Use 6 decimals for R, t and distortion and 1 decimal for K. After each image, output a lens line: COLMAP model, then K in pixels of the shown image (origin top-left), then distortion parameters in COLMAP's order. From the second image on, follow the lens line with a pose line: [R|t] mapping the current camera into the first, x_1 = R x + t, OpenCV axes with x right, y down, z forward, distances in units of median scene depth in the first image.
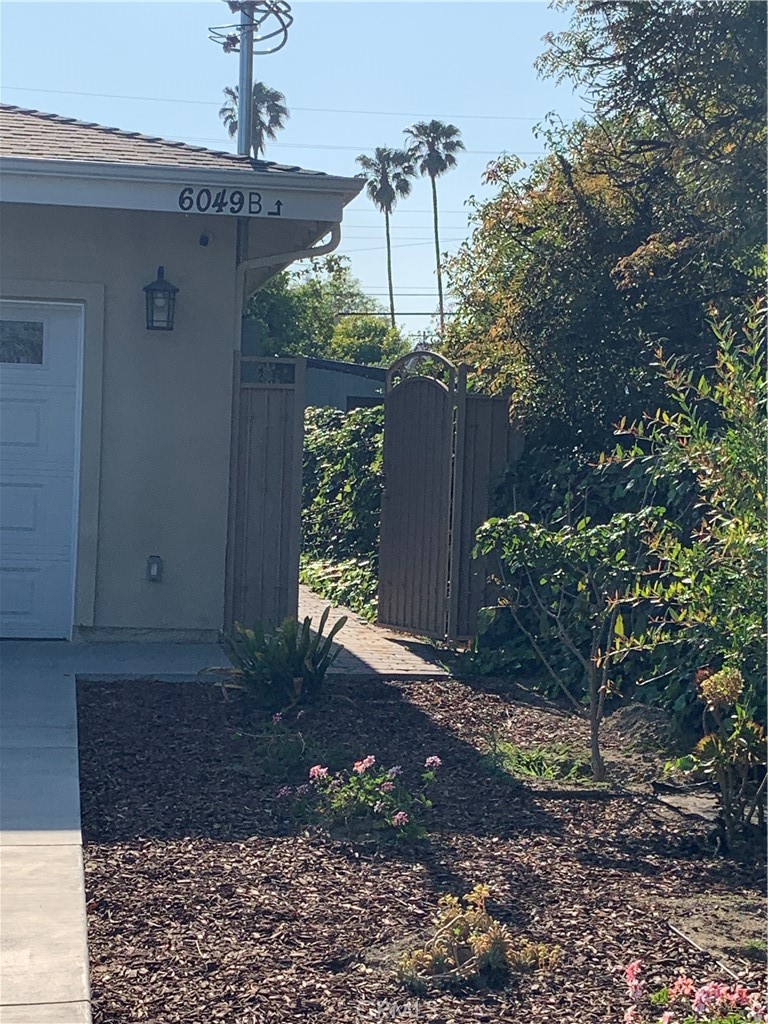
lens RADIAL K [[2029.4, 0, 383.9], [0, 2029.4, 512.0], [0, 0, 1]] dist [0.003433, 0.000000]
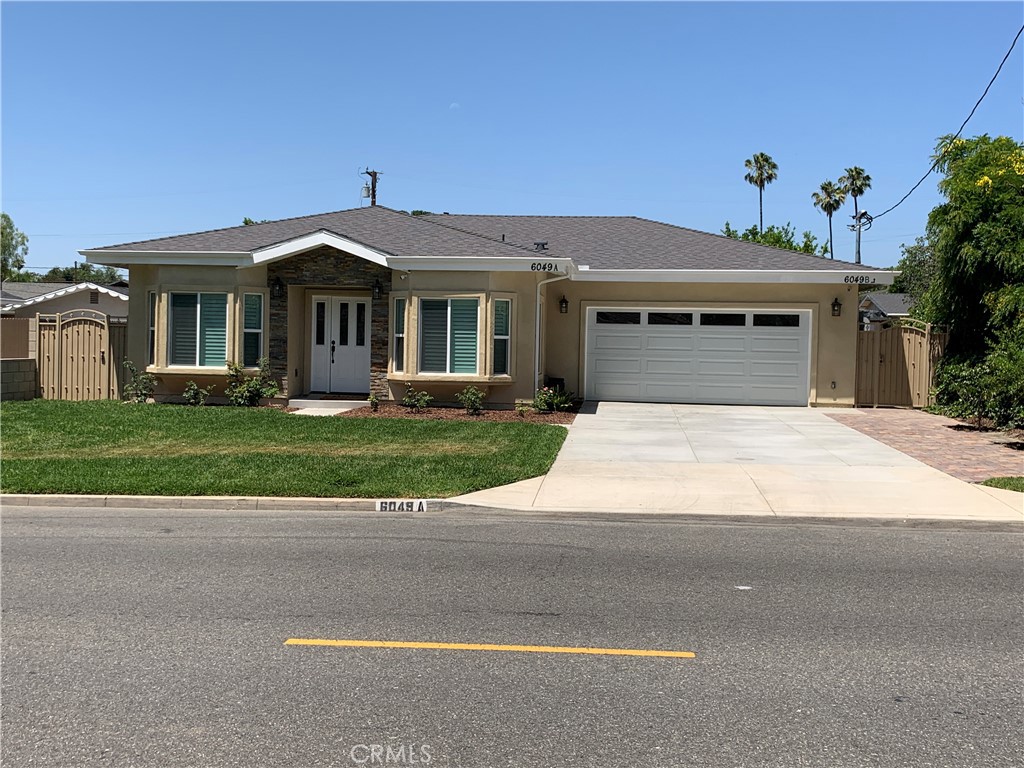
lens RADIAL K [[1106.0, 0, 512.2], [0, 1106.0, 383.4], [0, 0, 1]] dist [-0.000936, 0.000000]
pose [[0.964269, -0.011359, -0.264683, -0.141224], [0.013027, 0.999905, 0.004549, 0.007844], [0.264606, -0.007835, 0.964325, -0.925847]]
